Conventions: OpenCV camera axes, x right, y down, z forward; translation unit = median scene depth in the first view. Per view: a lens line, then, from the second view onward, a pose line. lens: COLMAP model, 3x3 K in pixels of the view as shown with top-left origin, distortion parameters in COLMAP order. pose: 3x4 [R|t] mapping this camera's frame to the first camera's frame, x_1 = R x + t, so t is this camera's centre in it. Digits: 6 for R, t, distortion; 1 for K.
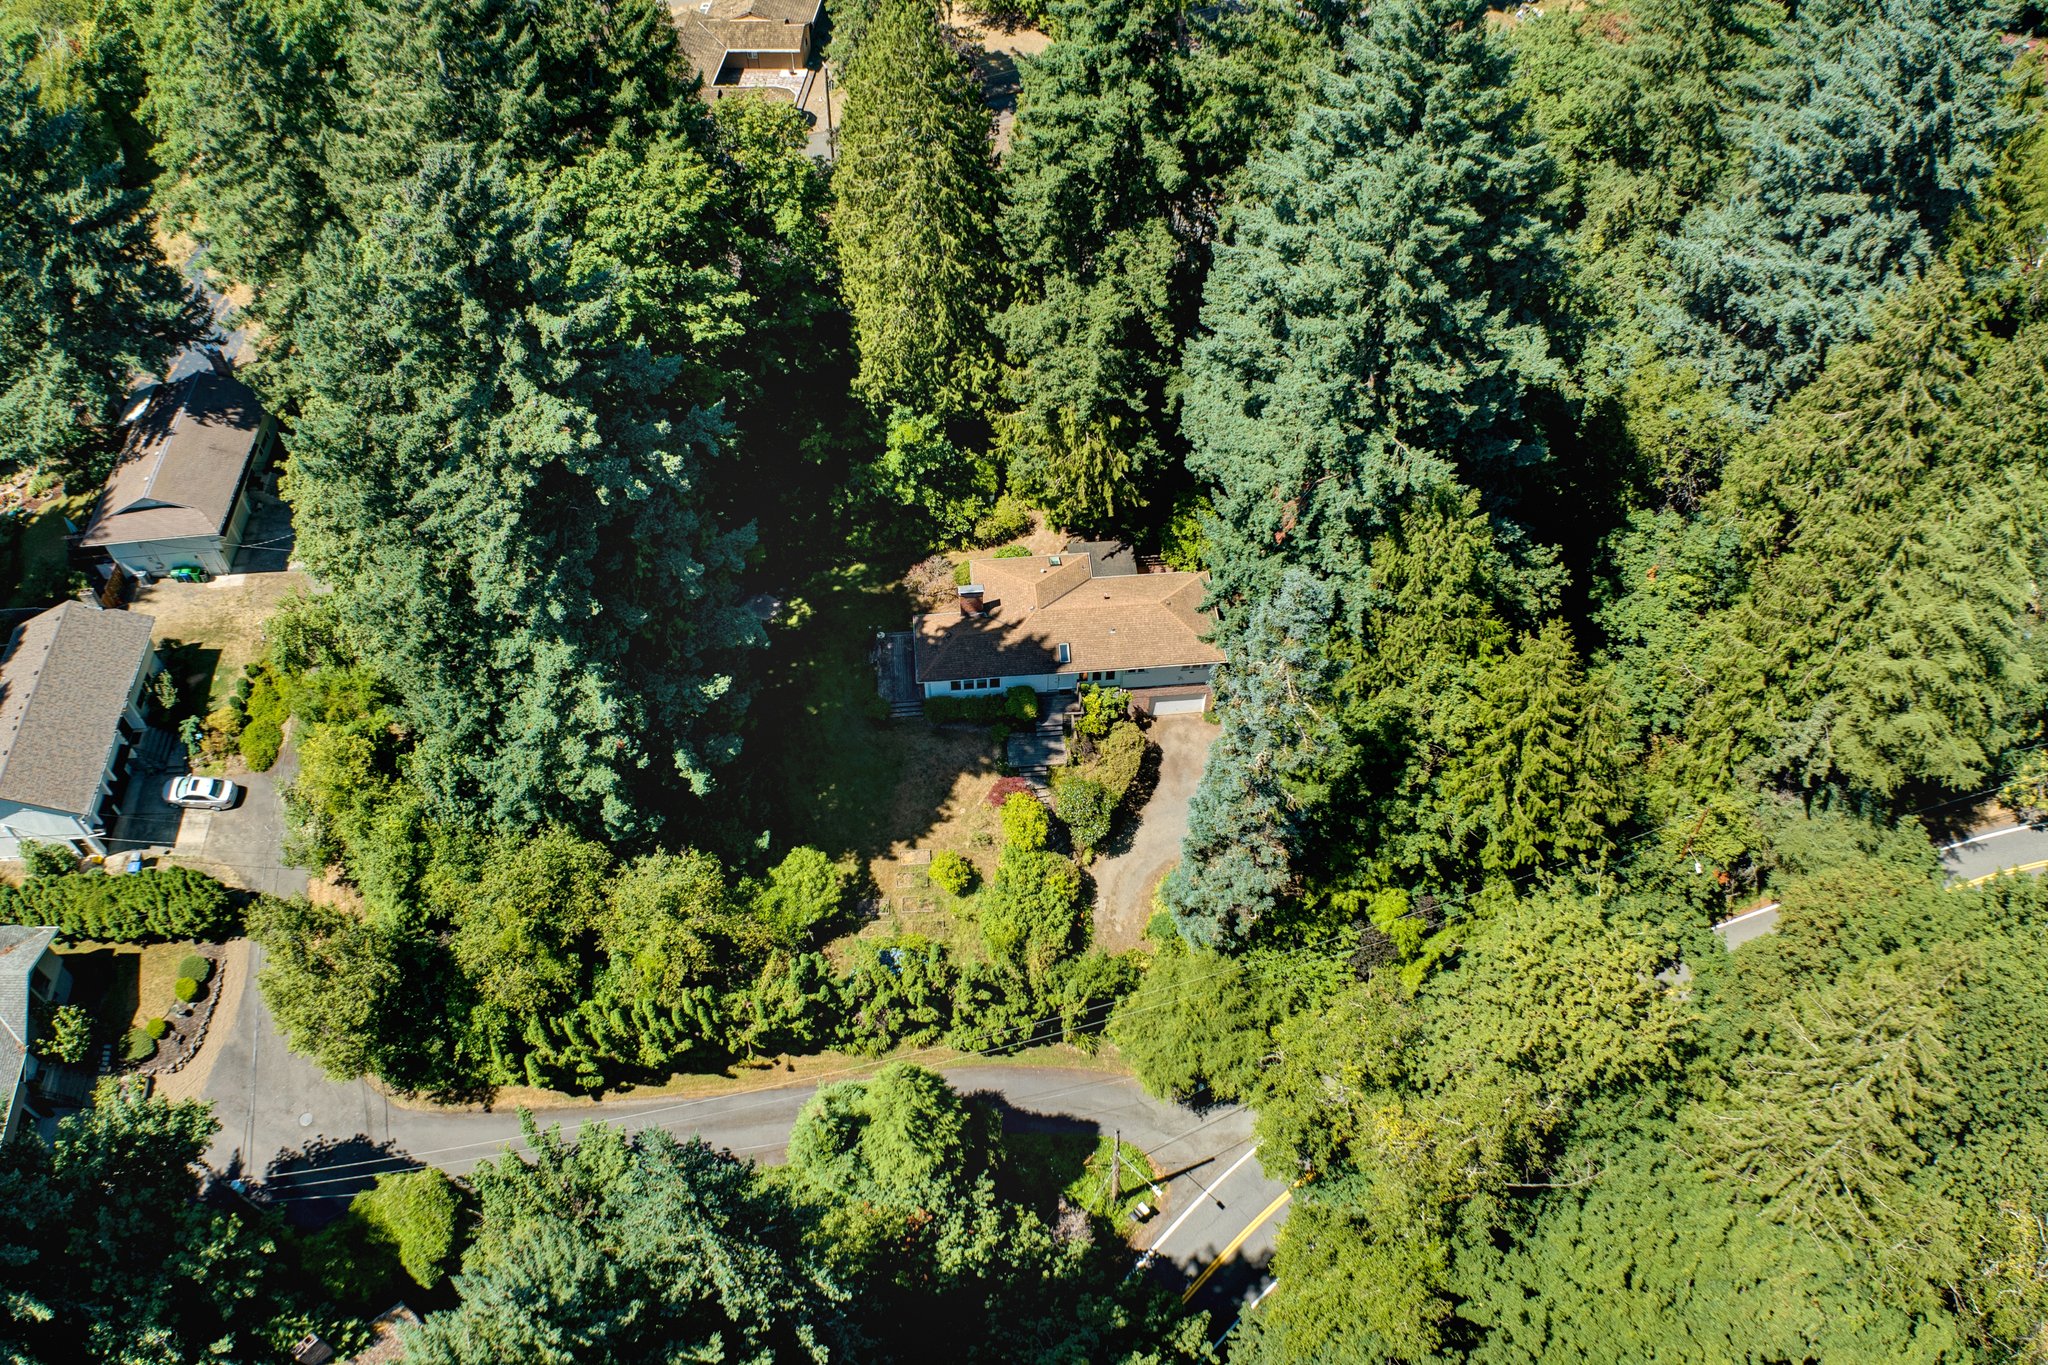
lens RADIAL K [[1508.5, 0, 1019.6], [0, 1508.5, 677.9], [0, 0, 1]] dist [-0.186255, 0.008925]
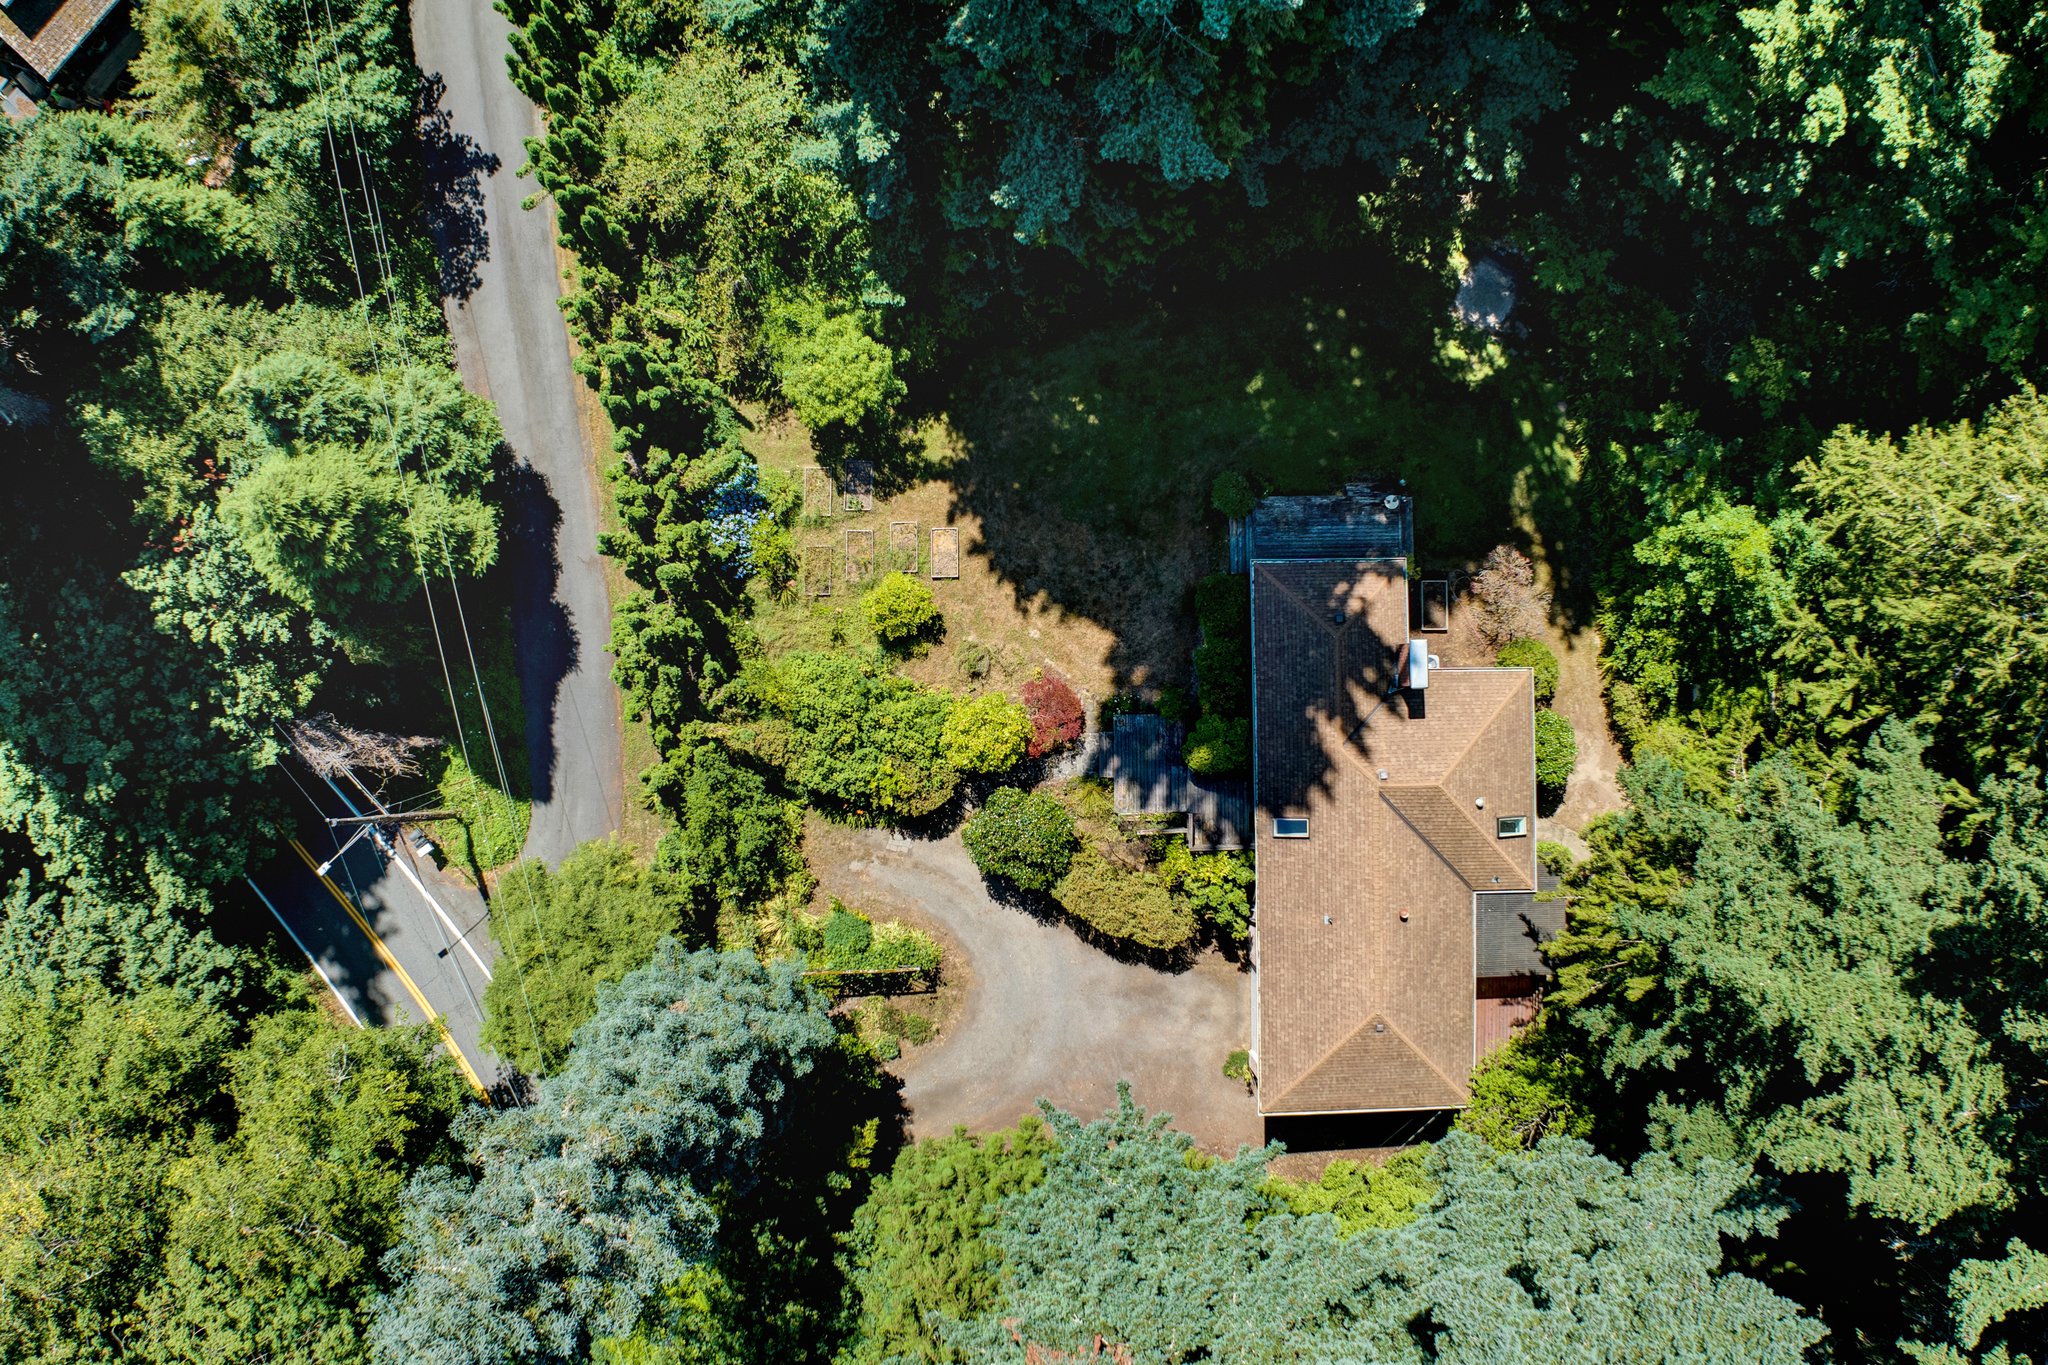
lens RADIAL K [[1508.5, 0, 1019.6], [0, 1508.5, 677.9], [0, 0, 1]] dist [-0.186255, 0.008925]
pose [[-0.067164, 0.997640, -0.014285, -0.012364], [-0.774464, -0.043102, 0.631148, -0.328615], [0.629042, 0.053454, 0.775531, 0.593213]]
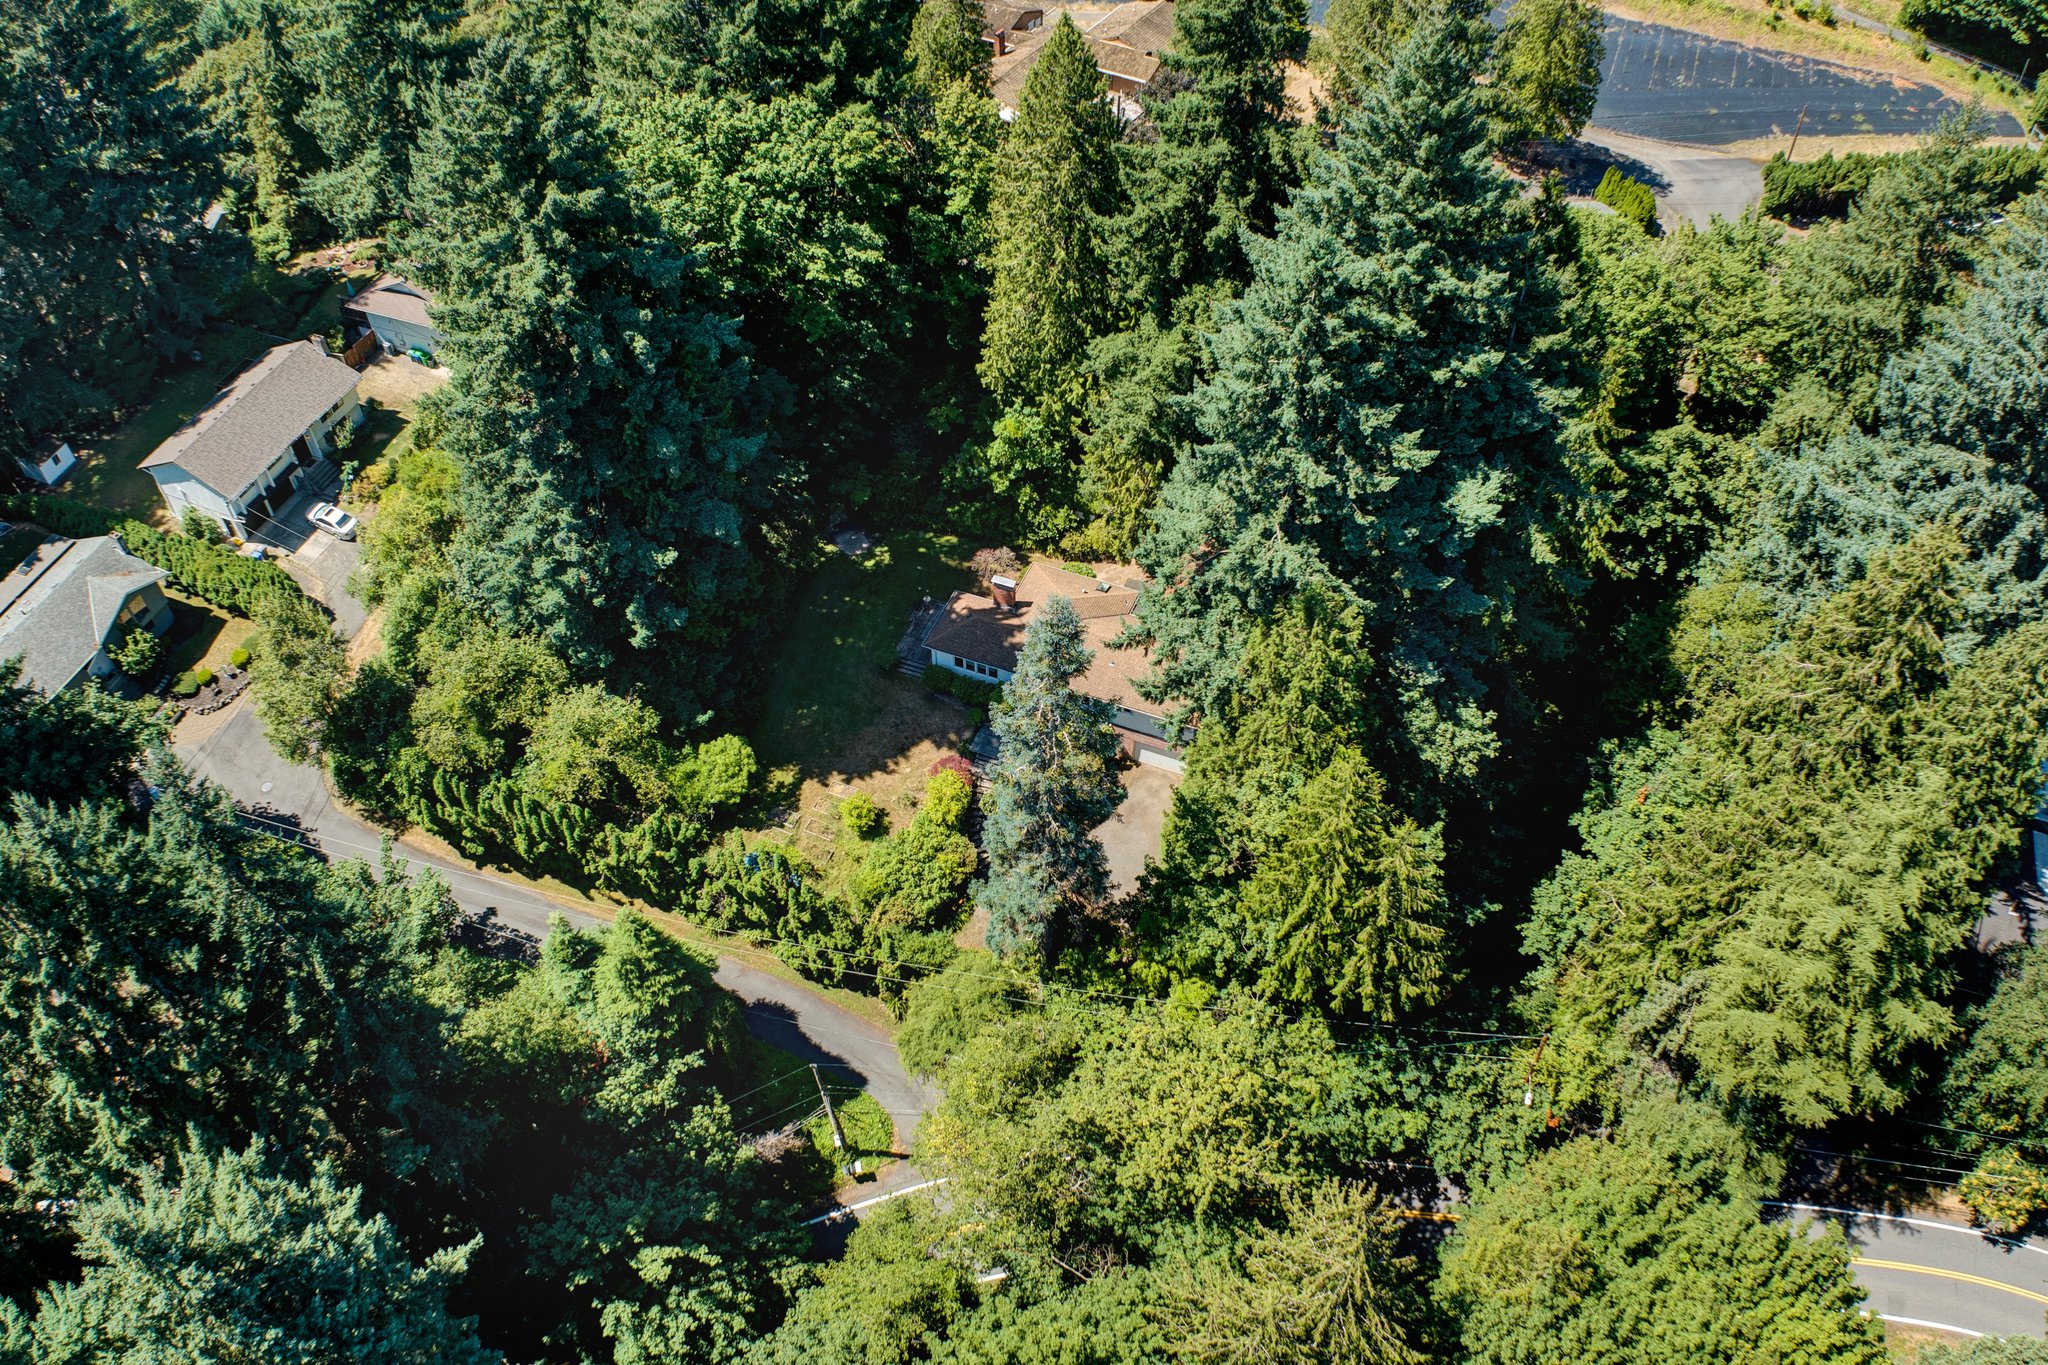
lens RADIAL K [[1508.5, 0, 1019.6], [0, 1508.5, 677.9], [0, 0, 1]] dist [-0.186255, 0.008925]
pose [[0.890215, 0.339010, -0.304286, 0.375391], [-0.351610, 0.936039, 0.014191, -0.017303], [0.289635, 0.094357, 0.952475, 0.008166]]
